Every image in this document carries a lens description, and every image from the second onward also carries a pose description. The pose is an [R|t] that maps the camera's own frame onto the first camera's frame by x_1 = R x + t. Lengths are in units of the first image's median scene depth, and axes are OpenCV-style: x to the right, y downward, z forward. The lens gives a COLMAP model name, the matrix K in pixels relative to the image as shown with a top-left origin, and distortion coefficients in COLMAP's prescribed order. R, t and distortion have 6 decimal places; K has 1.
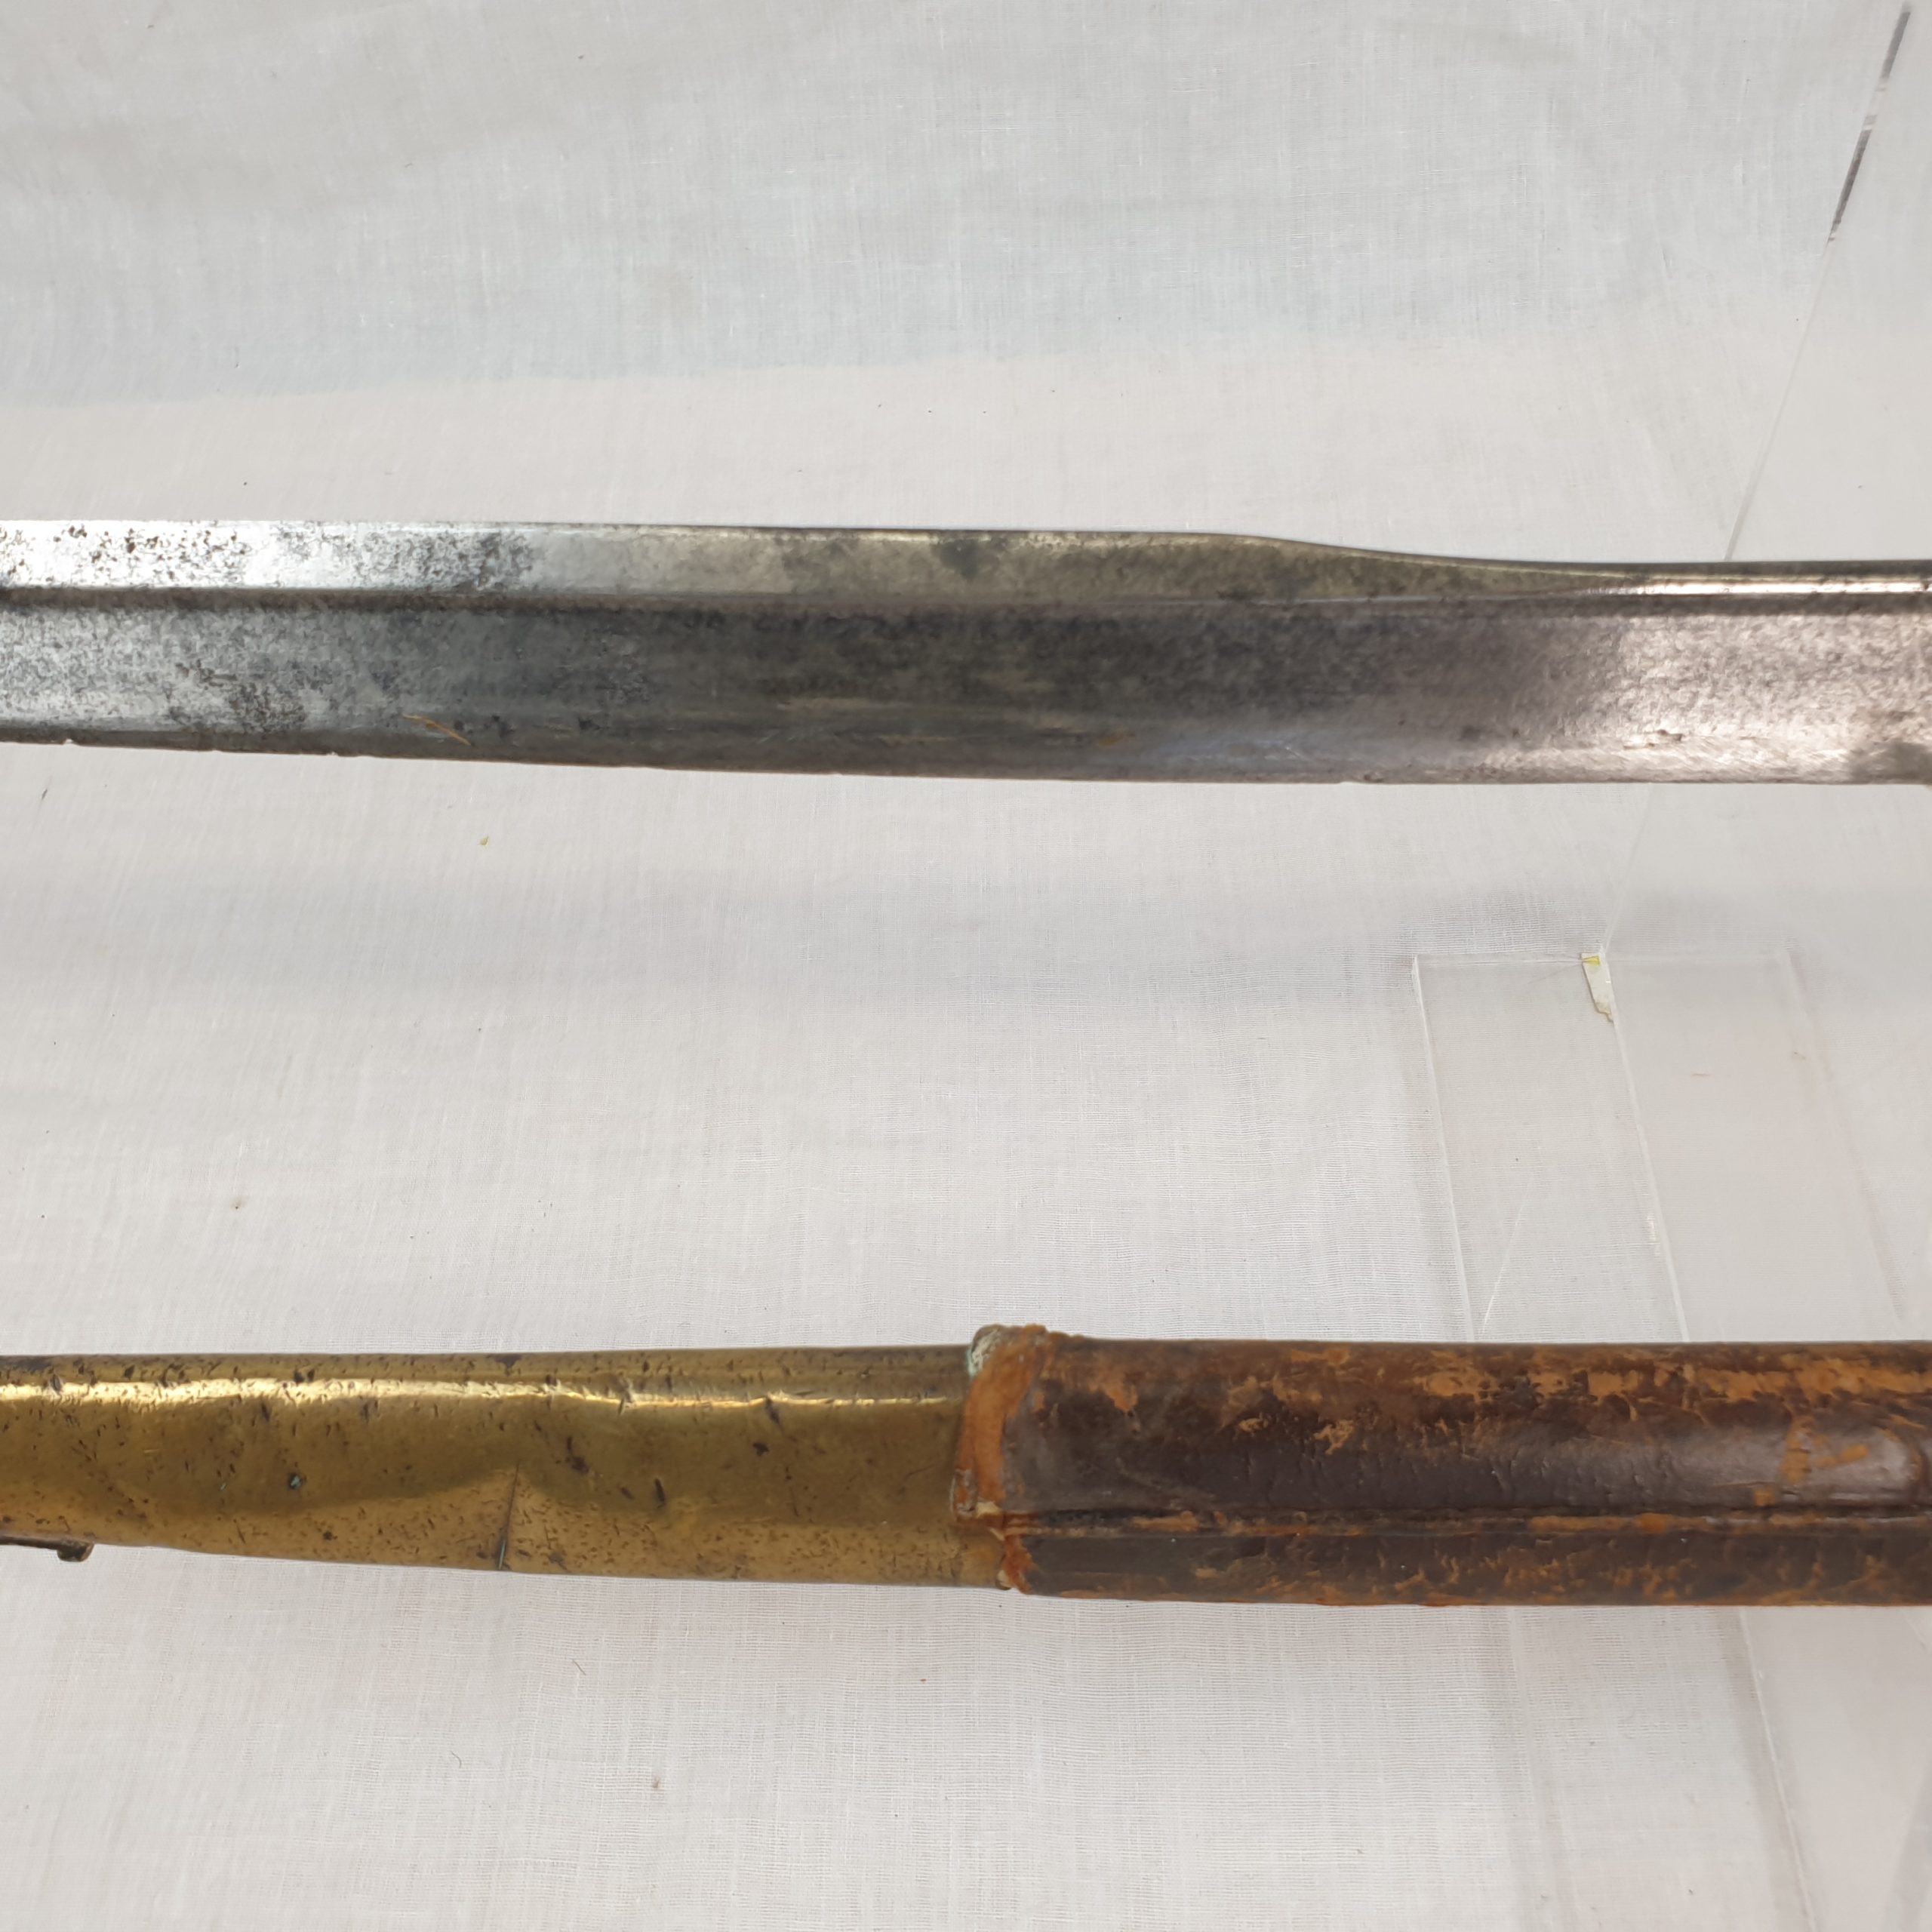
lens RADIAL K [[2060.5, 0, 986.6], [0, 2060.5, 962.2], [0, 0, 1]] dist [-0.005908, 0.000000]
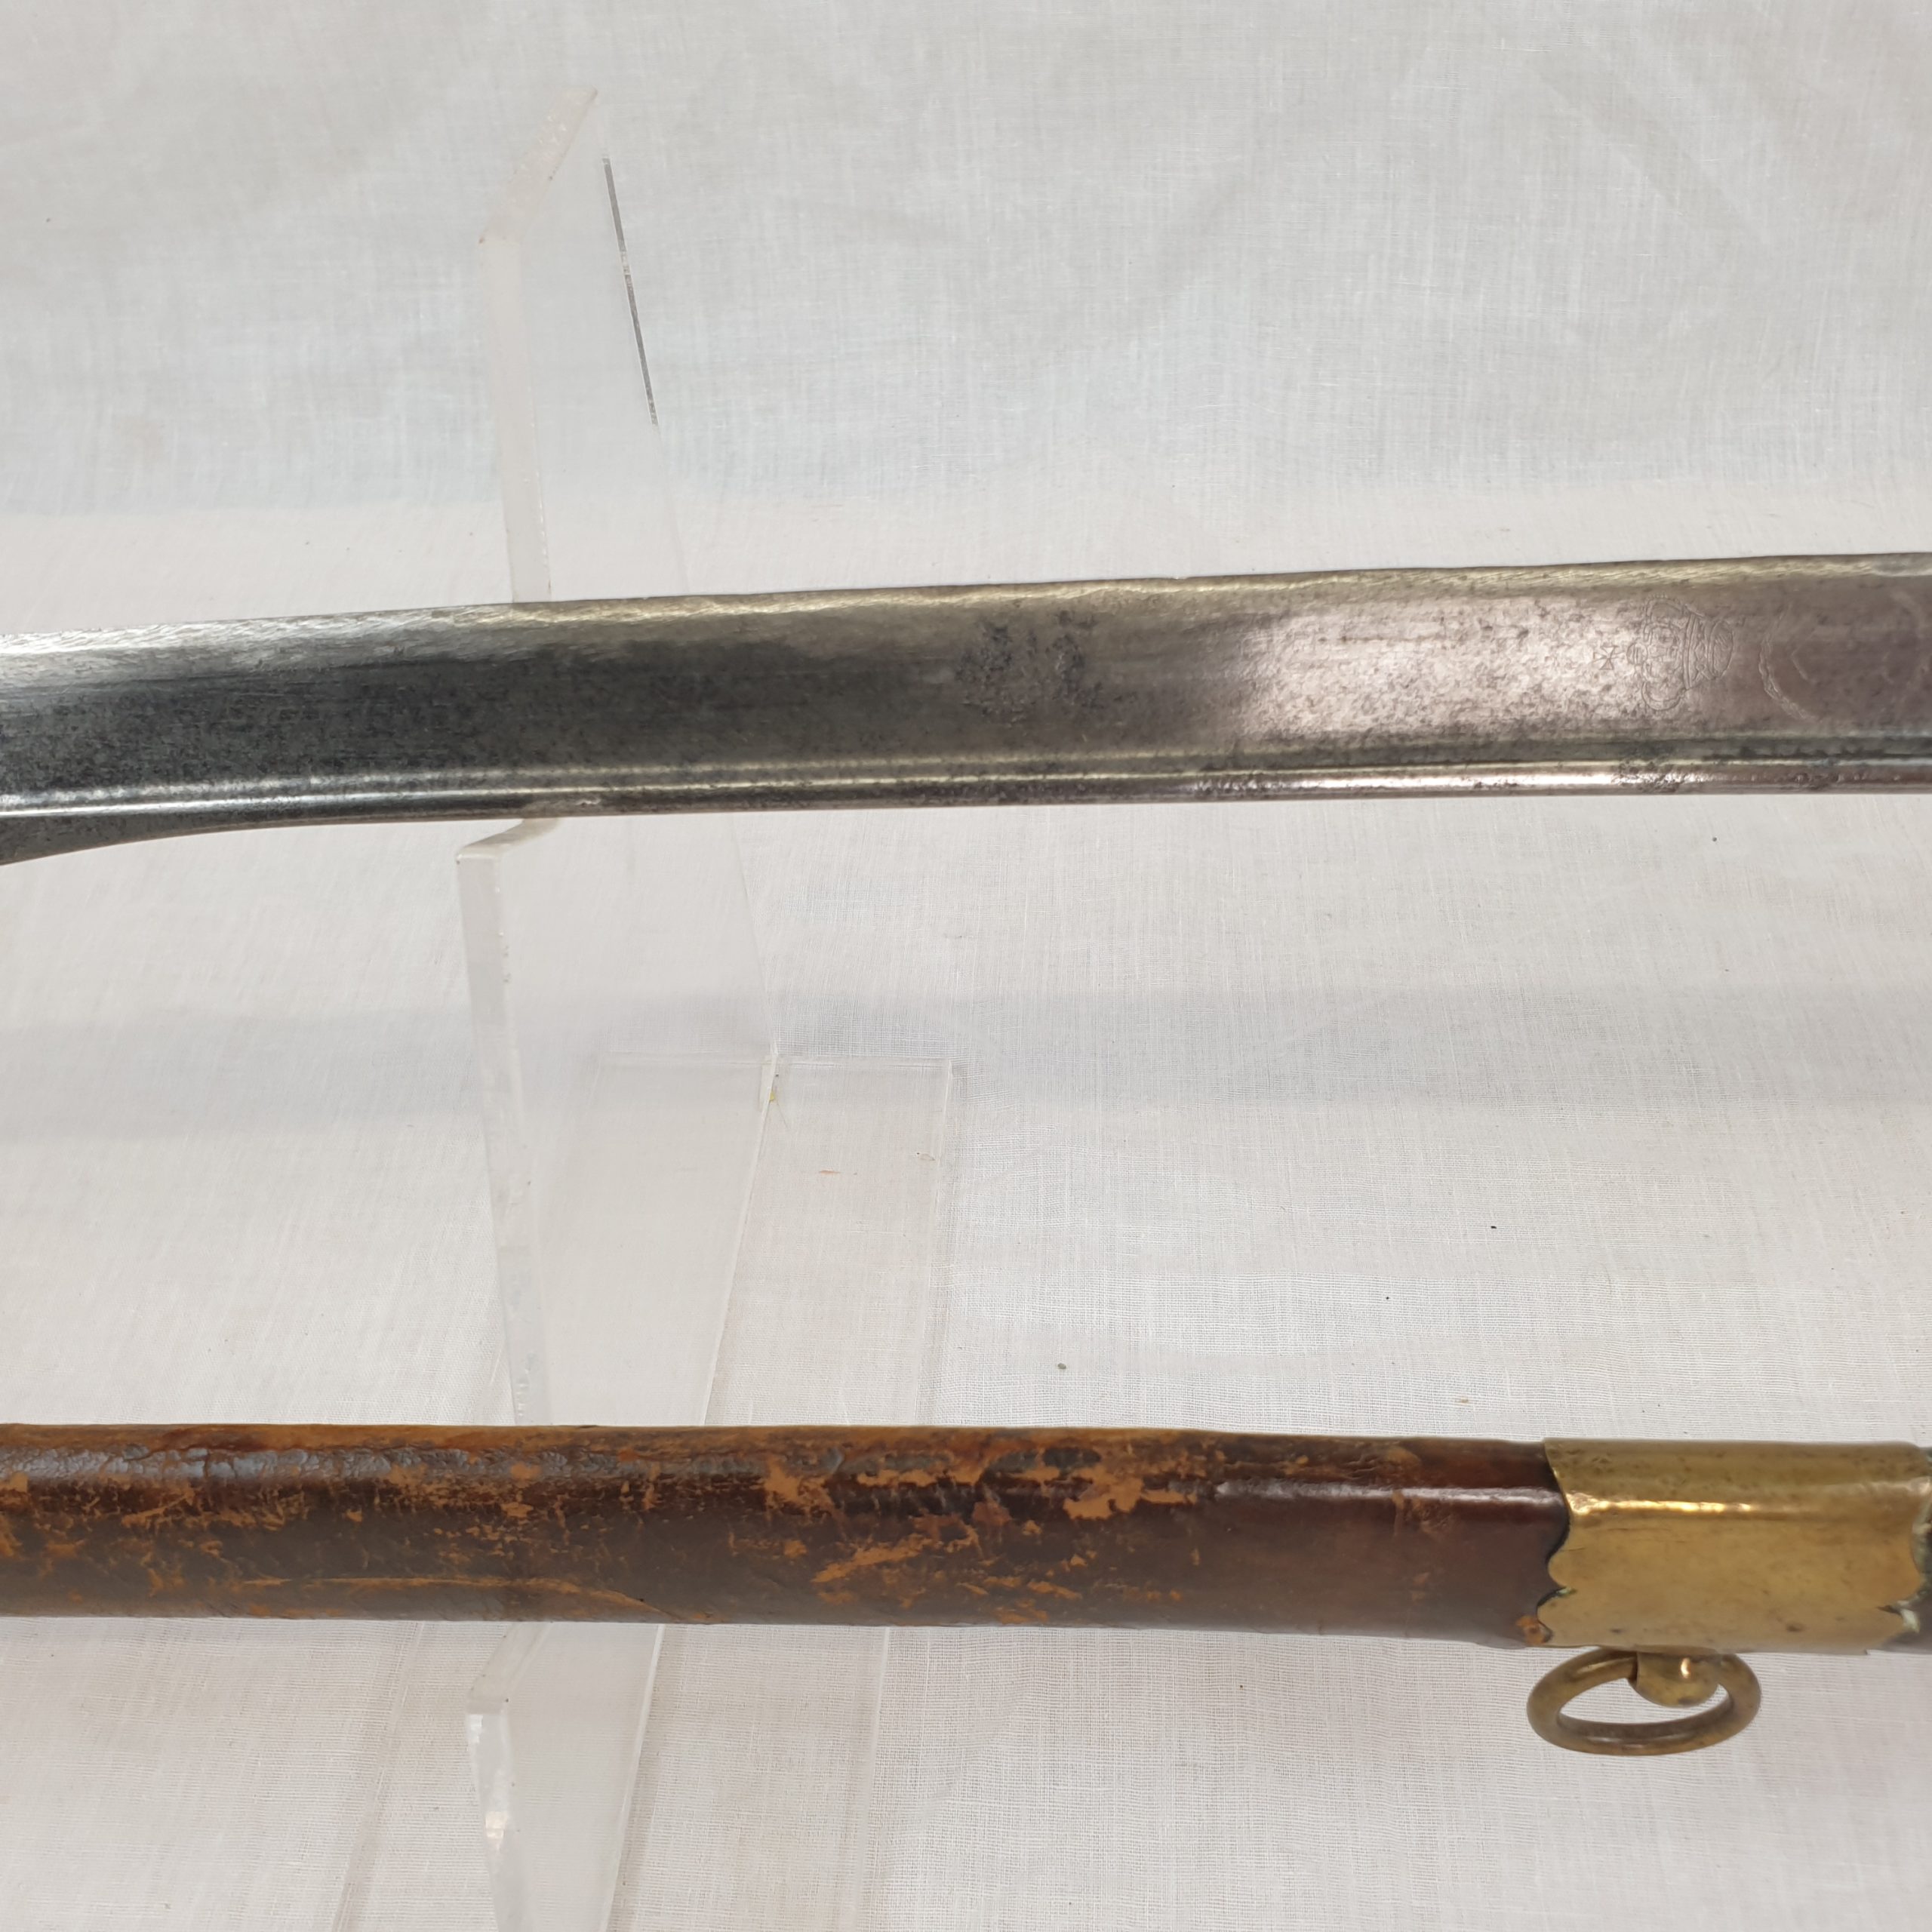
lens RADIAL K [[2060.5, 0, 1006.5], [0, 2060.5, 970.3], [0, 0, 1]] dist [-0.005908, 0.000000]
pose [[0.998589, 0.035134, -0.039829, 0.469557], [-0.039145, 0.993718, -0.104846, 0.056090], [0.035895, 0.106257, 0.993691, -0.012342]]
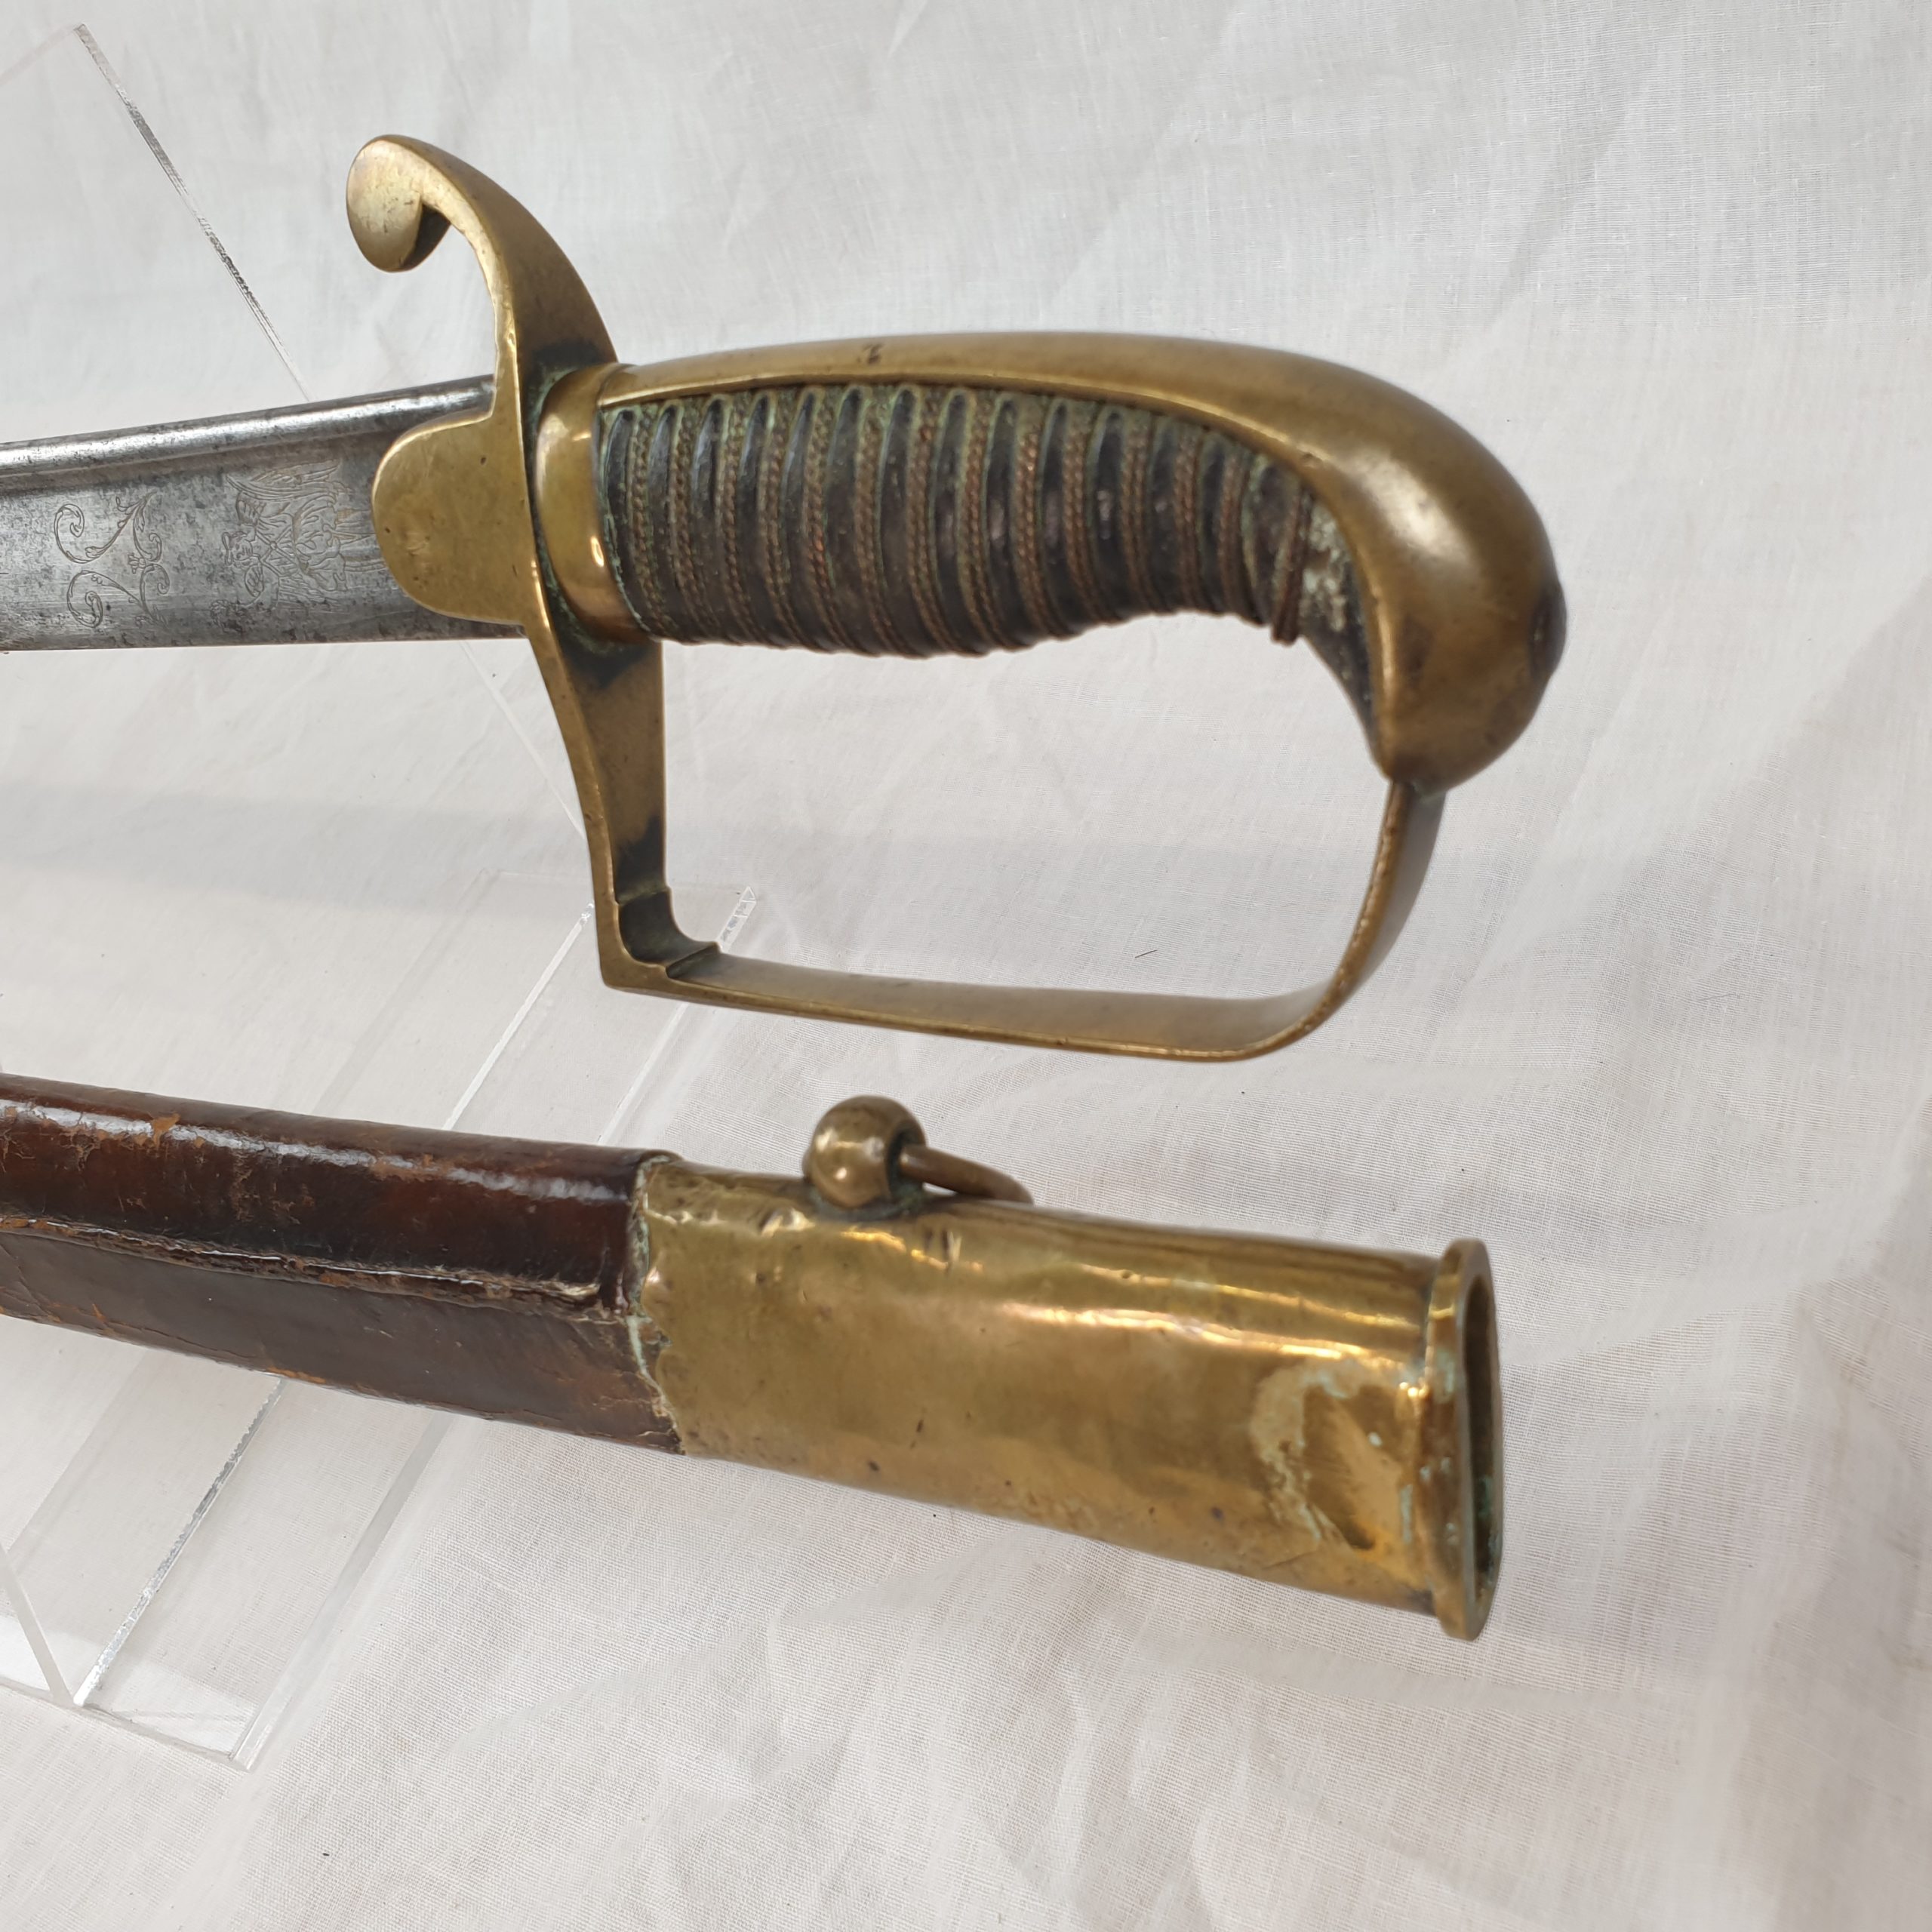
lens RADIAL K [[2060.5, 0, 982.3], [0, 2060.5, 942.1], [0, 0, 1]] dist [-0.005908, 0.000000]
pose [[0.882826, 0.125007, -0.452760, 1.710340], [-0.143144, 0.989684, -0.005863, -0.012452], [0.447357, 0.069986, 0.891613, 0.065642]]
